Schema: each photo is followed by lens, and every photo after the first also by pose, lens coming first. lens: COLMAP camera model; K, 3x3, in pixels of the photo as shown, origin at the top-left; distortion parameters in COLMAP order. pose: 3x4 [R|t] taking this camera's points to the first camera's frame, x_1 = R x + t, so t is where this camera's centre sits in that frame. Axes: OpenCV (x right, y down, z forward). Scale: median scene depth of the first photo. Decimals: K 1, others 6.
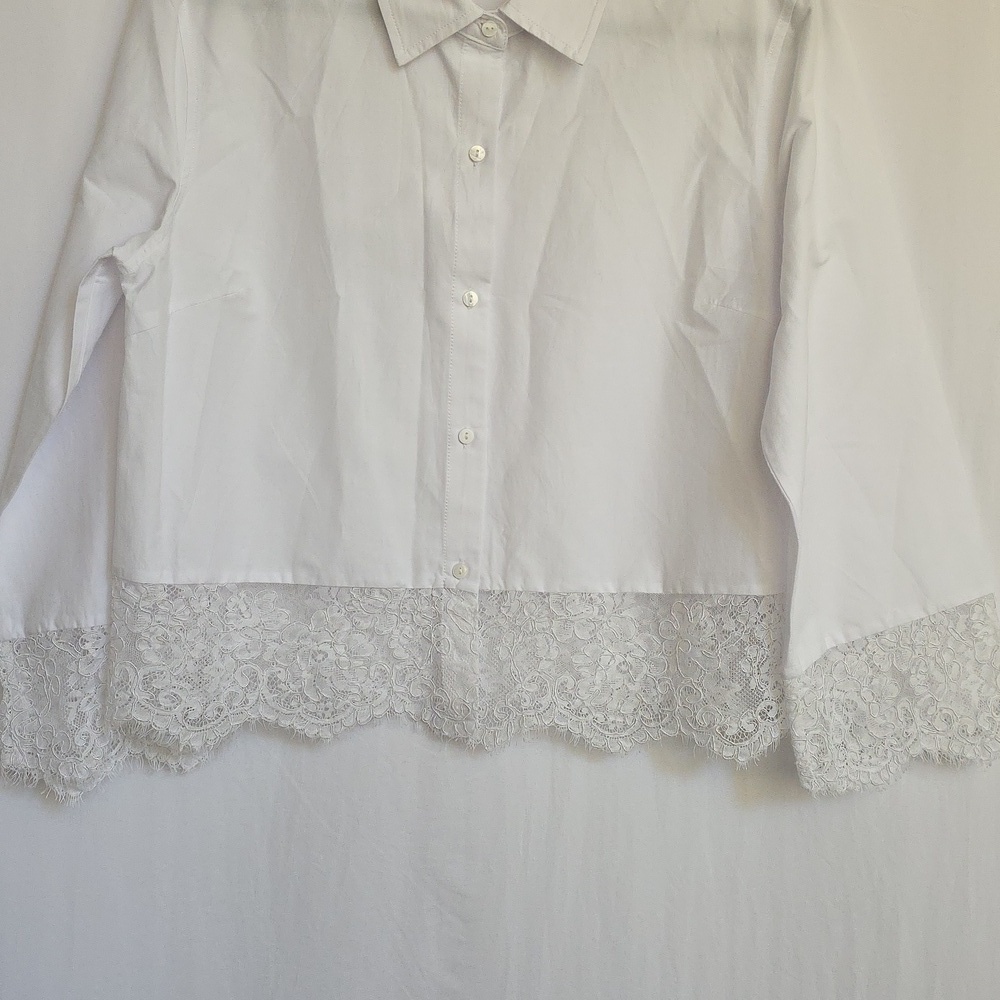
lens RADIAL K [[1398.7, 0, 500.5], [0, 1398.7, 513.6], [0, 0, 1]] dist [0.180050, -0.519666]
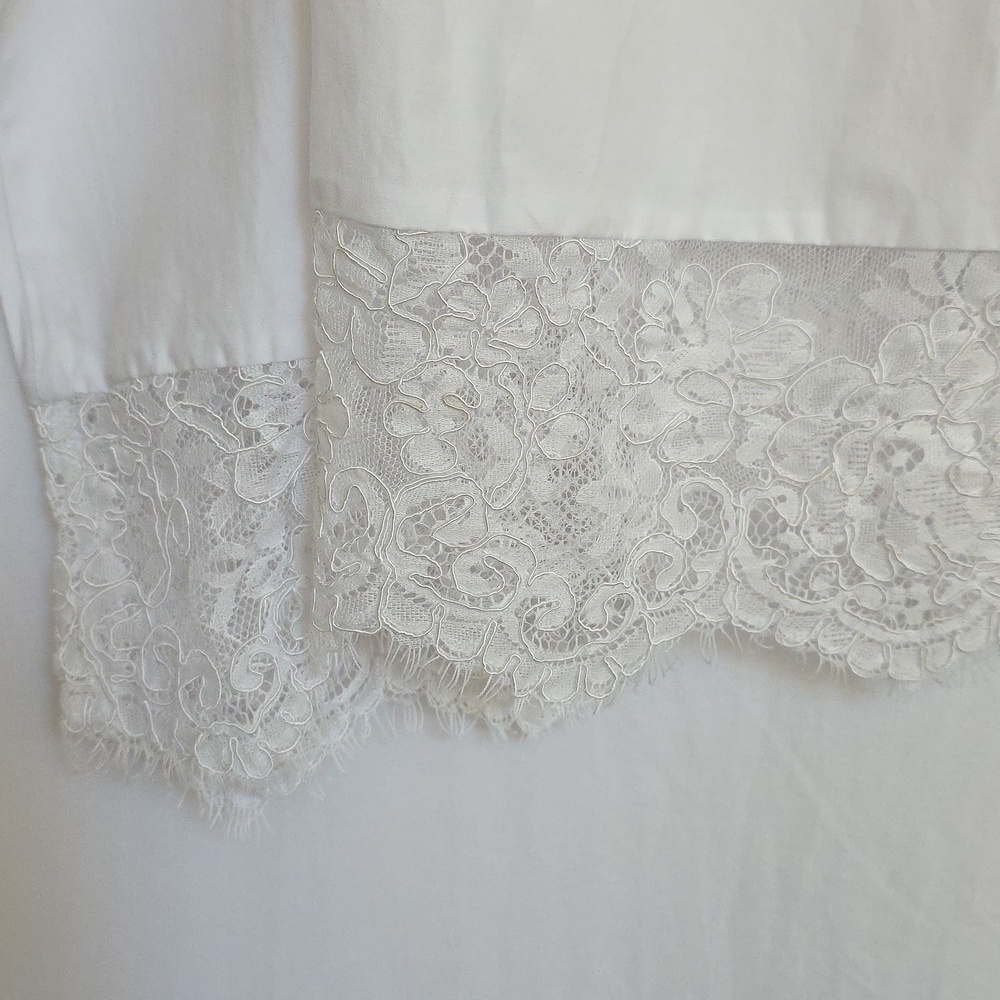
lens RADIAL K [[1398.7, 0, 500.5], [0, 1398.7, 513.6], [0, 0, 1]] dist [0.180050, -0.519666]
pose [[0.974169, 0.030667, -0.223727, -0.148522], [0.009559, 0.984248, 0.176537, 0.053760], [0.225617, -0.174115, 0.958531, 0.651685]]
